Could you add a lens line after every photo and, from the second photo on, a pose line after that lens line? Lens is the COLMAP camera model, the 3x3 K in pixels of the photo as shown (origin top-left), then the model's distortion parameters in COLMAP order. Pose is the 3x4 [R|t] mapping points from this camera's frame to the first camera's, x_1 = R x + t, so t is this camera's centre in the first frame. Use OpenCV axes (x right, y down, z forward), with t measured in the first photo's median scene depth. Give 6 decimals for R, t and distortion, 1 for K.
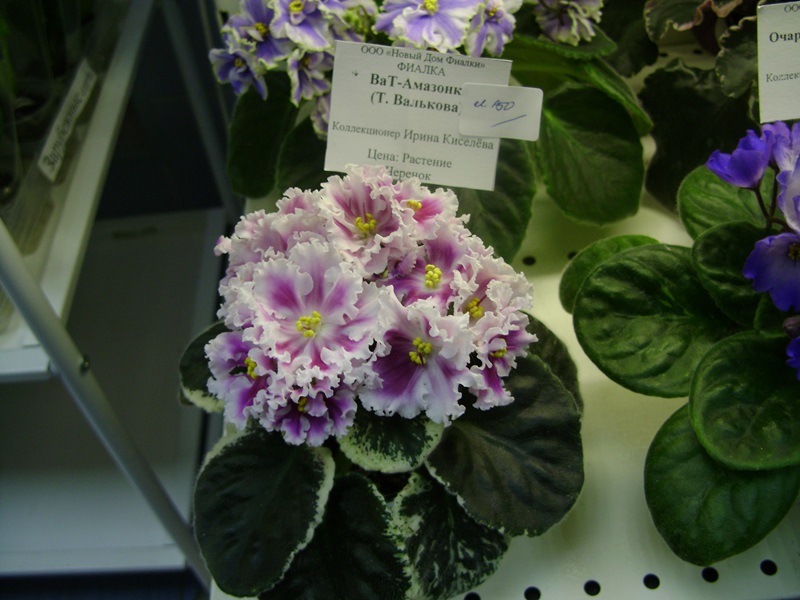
lens RADIAL K [[907.6, 0, 400.0], [0, 907.6, 300.0], [0, 0, 1]] dist [-0.244513, 0.247610]
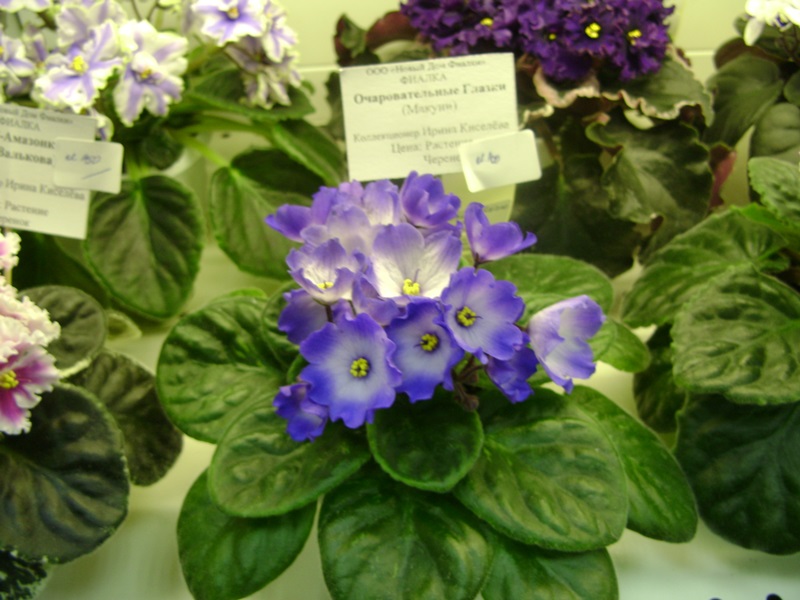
lens RADIAL K [[907.6, 0, 400.0], [0, 907.6, 300.0], [0, 0, 1]] dist [-0.244513, 0.247610]
pose [[0.998596, 0.052254, 0.008648, 0.478268], [-0.051437, 0.995707, -0.076954, 0.012335], [-0.012632, 0.076401, 0.996997, -0.042418]]
